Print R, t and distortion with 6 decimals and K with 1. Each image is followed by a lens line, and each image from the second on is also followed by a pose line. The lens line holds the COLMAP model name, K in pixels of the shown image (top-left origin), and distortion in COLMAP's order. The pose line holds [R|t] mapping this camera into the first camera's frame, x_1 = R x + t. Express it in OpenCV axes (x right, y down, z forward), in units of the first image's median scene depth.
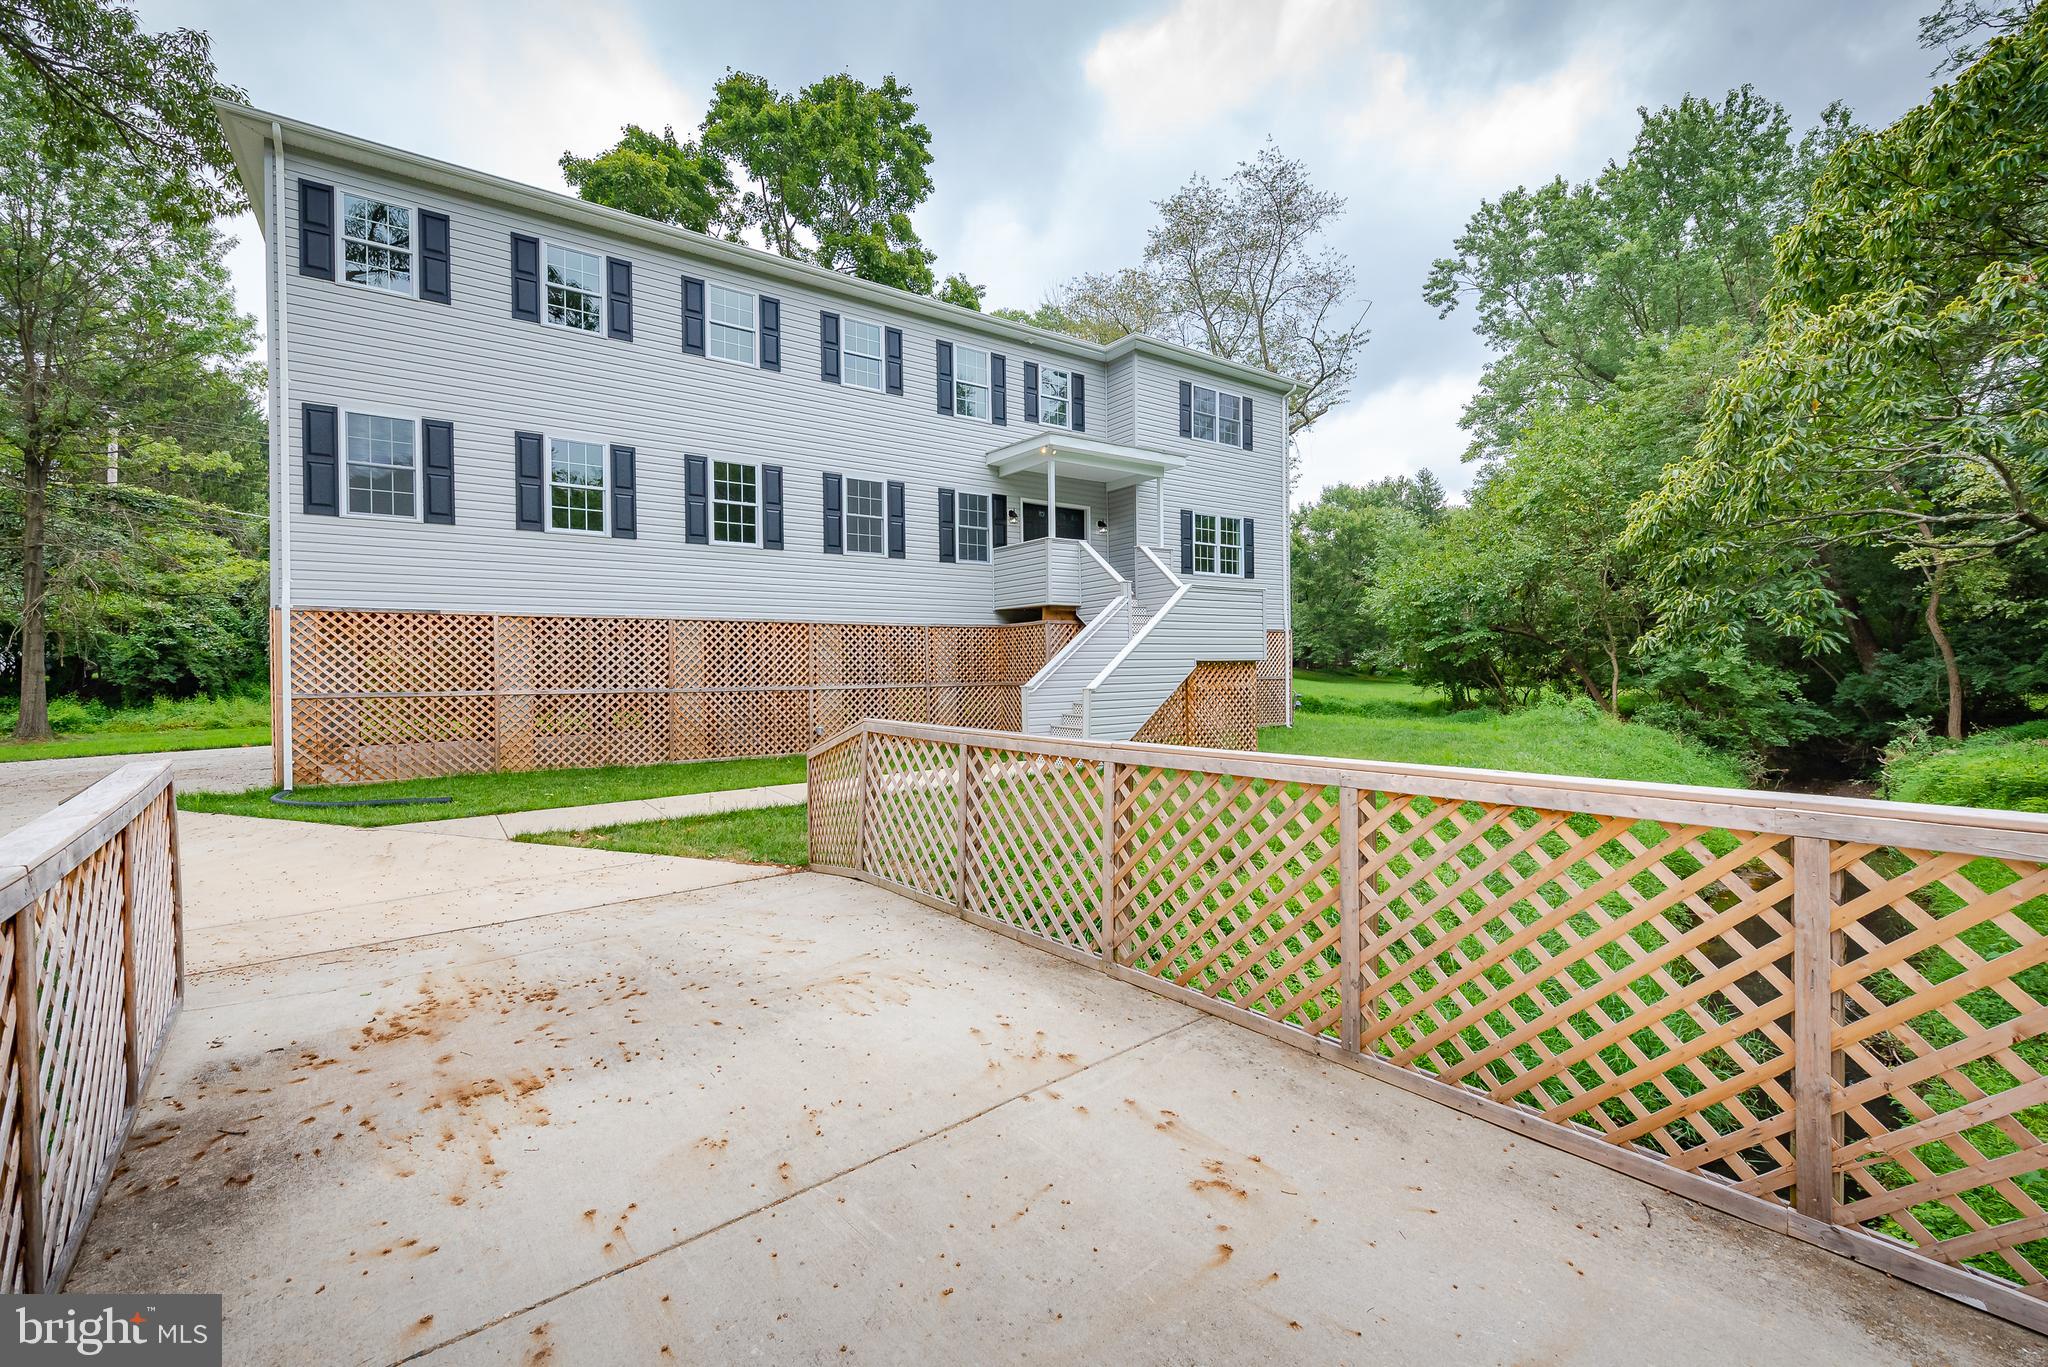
lens RADIAL K [[883.7, 0, 1019.0], [0, 883.7, 674.4], [0, 0, 1]] dist [0.011475, -0.000067]
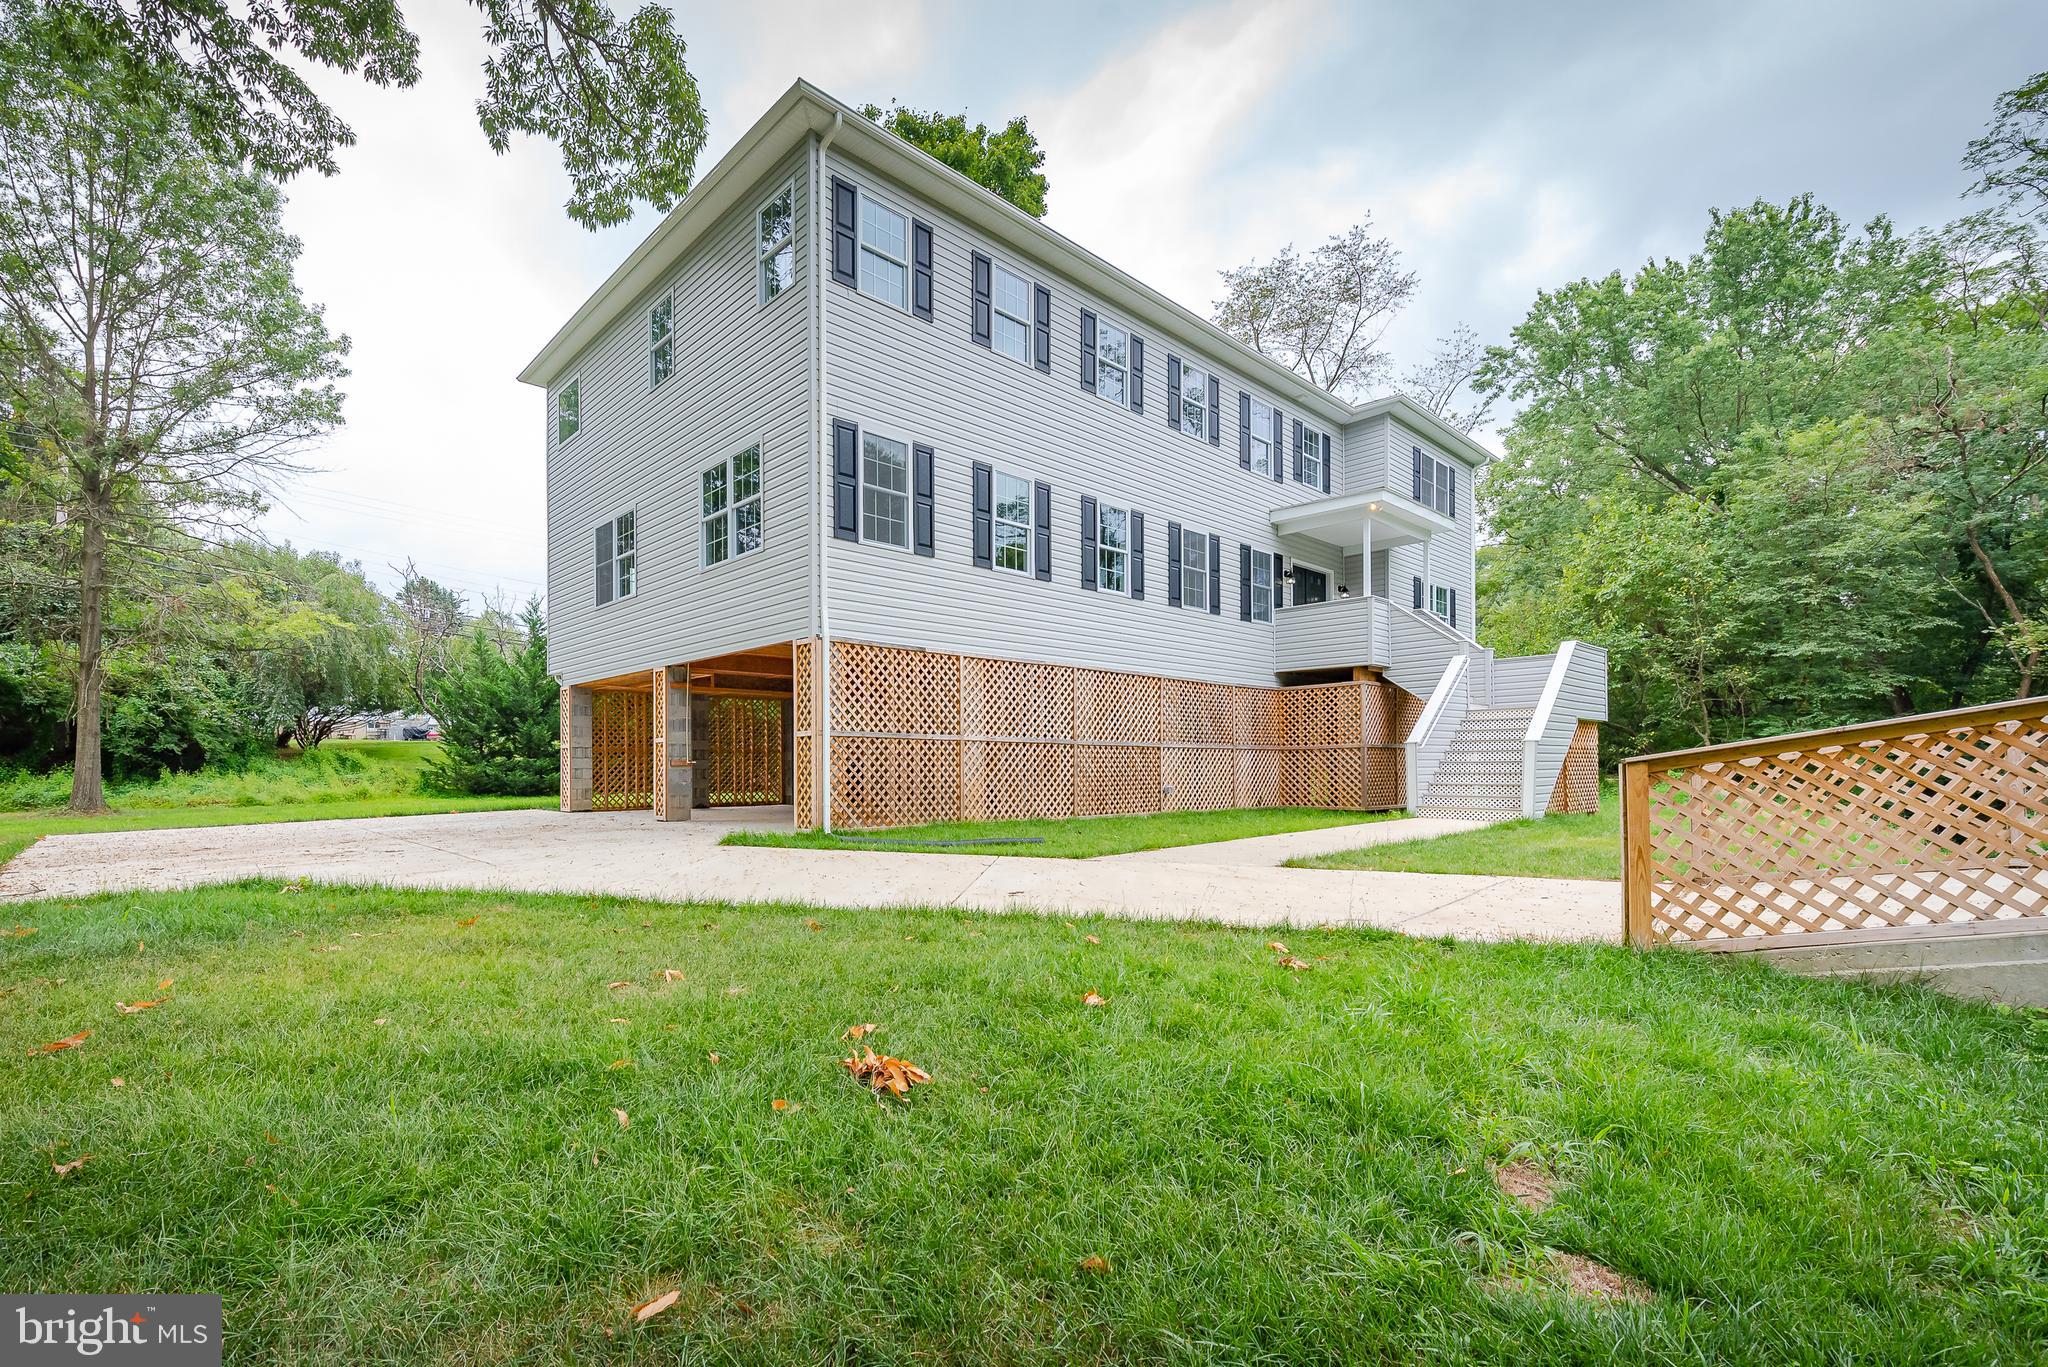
lens RADIAL K [[929.8, 0, 1029.5], [0, 929.8, 765.2], [0, 0, 1]] dist [0.011753, -0.000041]
pose [[0.994638, 0.005825, 0.103254, -0.413610], [-0.005527, 0.999980, -0.003171, 0.035160], [-0.103270, 0.002583, 0.994650, 0.007475]]
